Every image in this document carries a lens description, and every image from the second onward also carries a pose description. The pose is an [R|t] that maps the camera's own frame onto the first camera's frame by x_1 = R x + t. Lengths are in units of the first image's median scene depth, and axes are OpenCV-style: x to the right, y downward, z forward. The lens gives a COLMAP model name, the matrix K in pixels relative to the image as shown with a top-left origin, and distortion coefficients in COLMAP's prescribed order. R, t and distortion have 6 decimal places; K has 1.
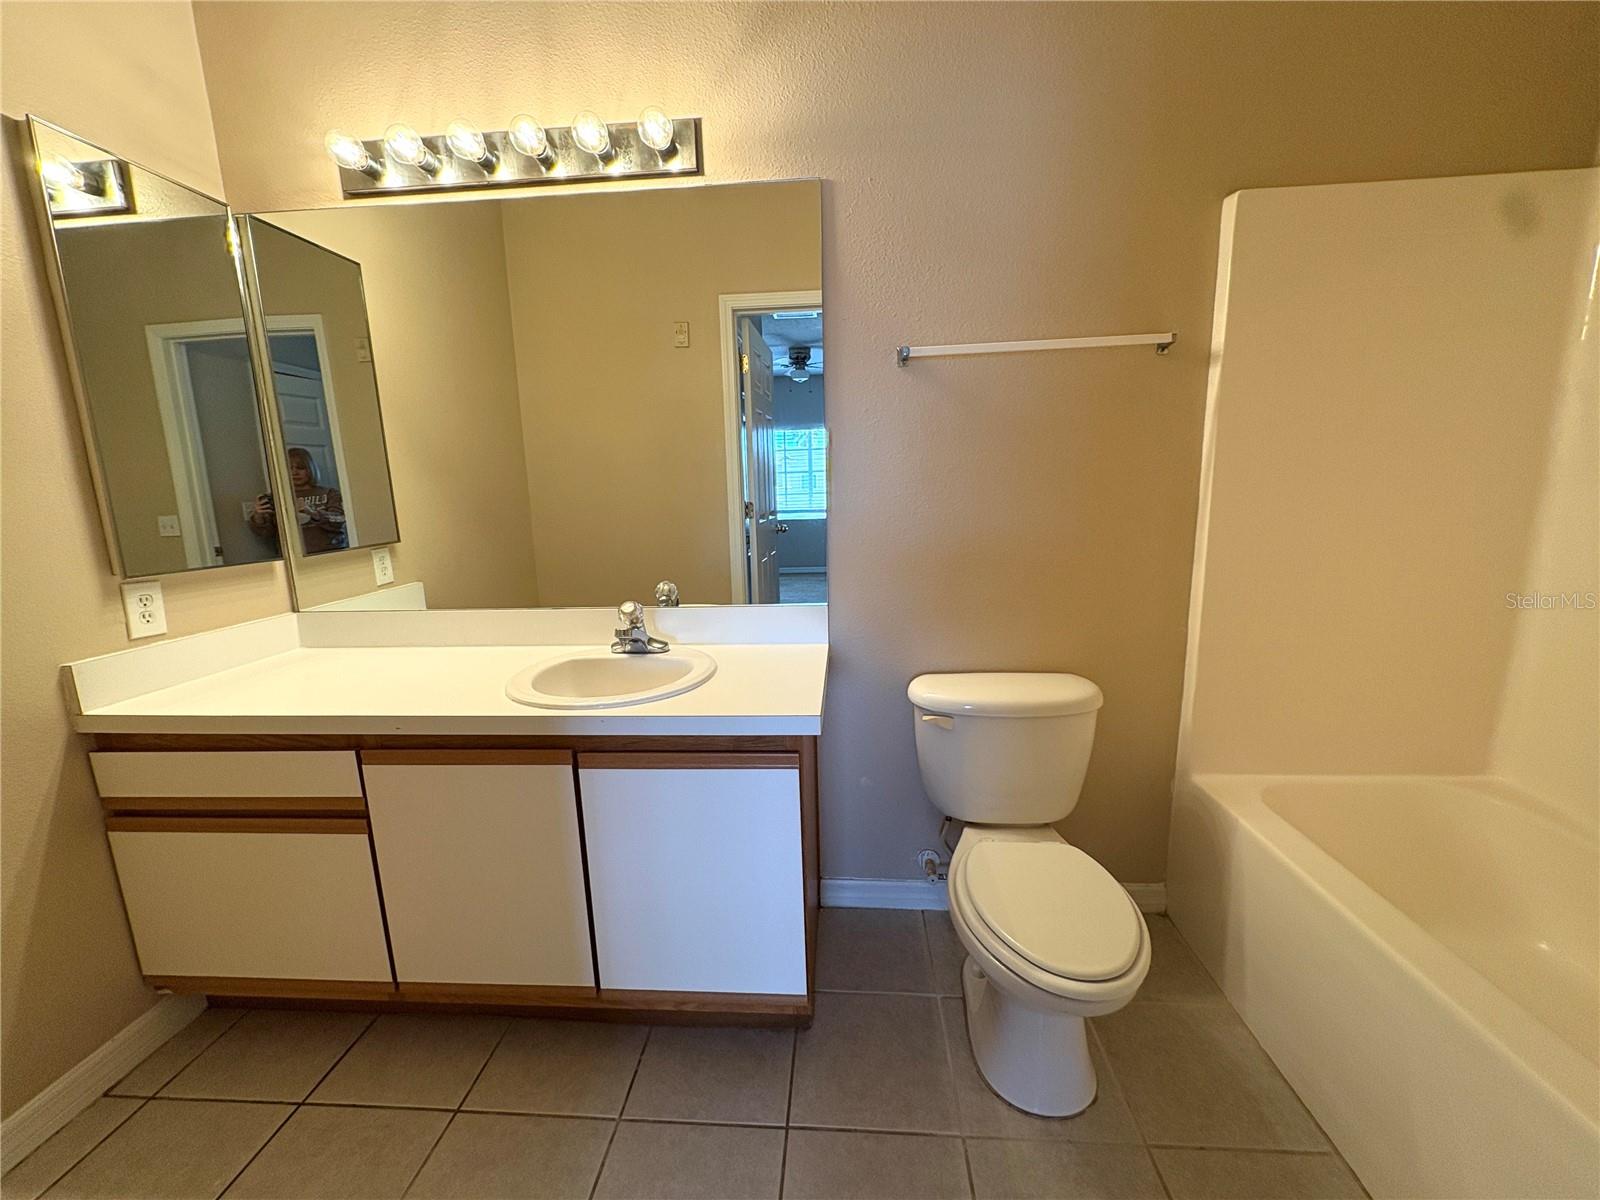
lens RADIAL K [[625.5, 0, 800.0], [0, 625.5, 600.0], [0, 0, 1]] dist [-0.012862, -0.000091]
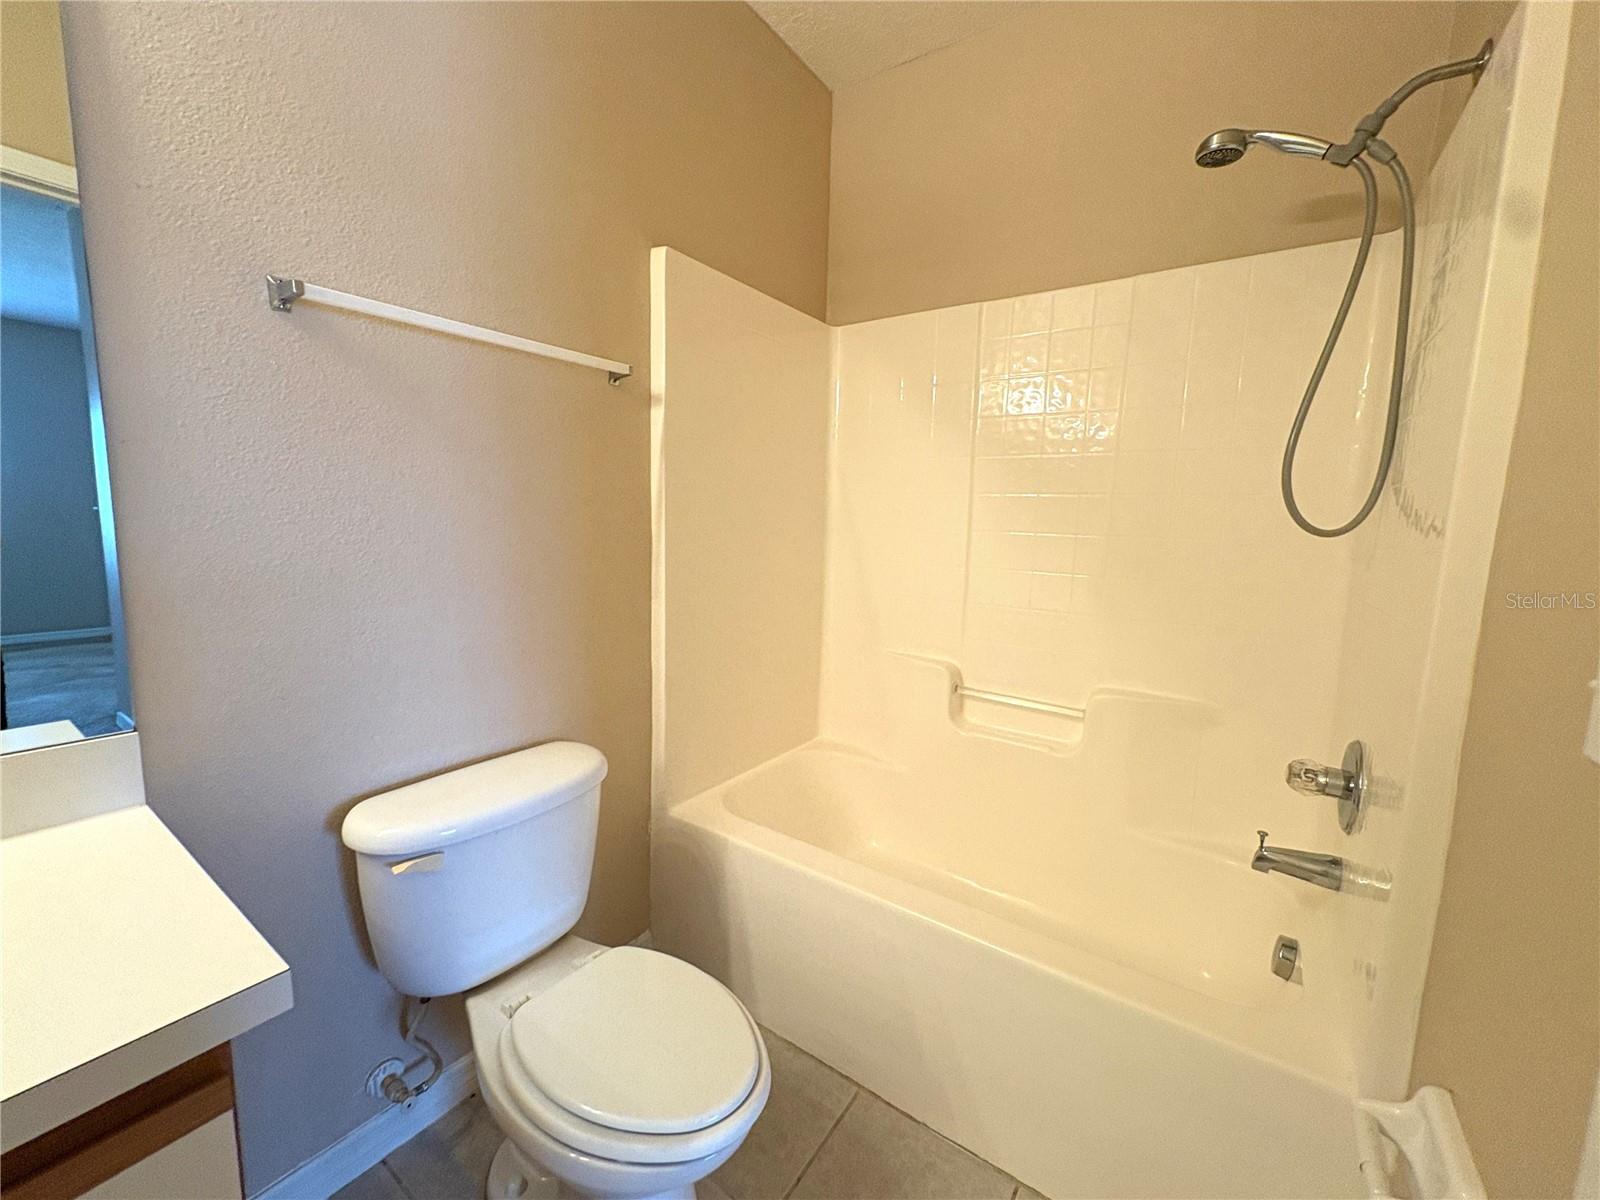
lens RADIAL K [[625.5, 0, 800.0], [0, 625.5, 600.0], [0, 0, 1]] dist [-0.012862, -0.000091]
pose [[0.512880, -0.065975, 0.855921, -0.111767], [0.119912, 0.992774, 0.004671, -0.037955], [-0.850044, 0.100240, 0.517085, 0.296753]]
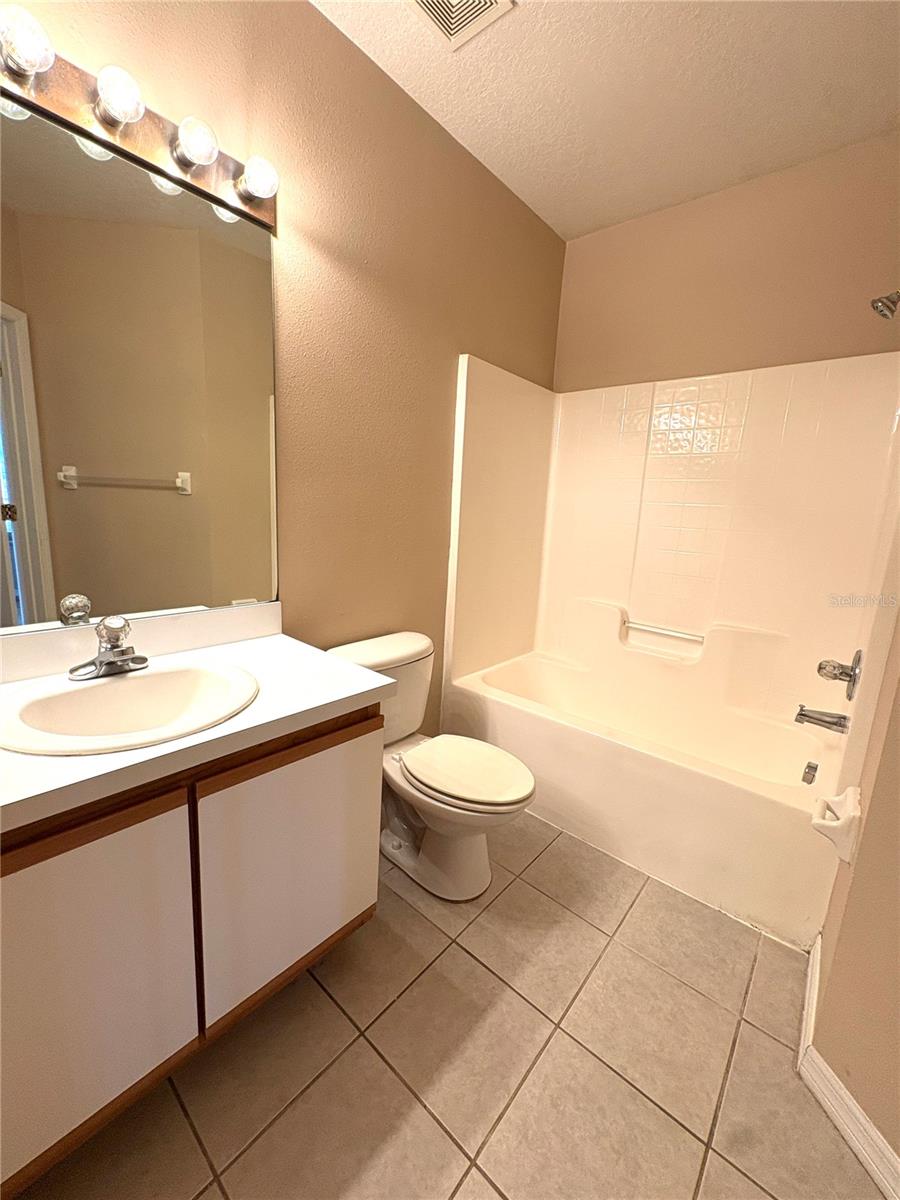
lens RADIAL K [[484.1, 0, 450.0], [0, 484.1, 600.0], [0, 0, 1]] dist [0.001046, 0.000299]
pose [[0.586514, -0.085164, 0.805449, -0.490721], [0.081915, 0.995595, 0.045620, -0.011304], [-0.805786, 0.039221, 0.590907, 0.217653]]
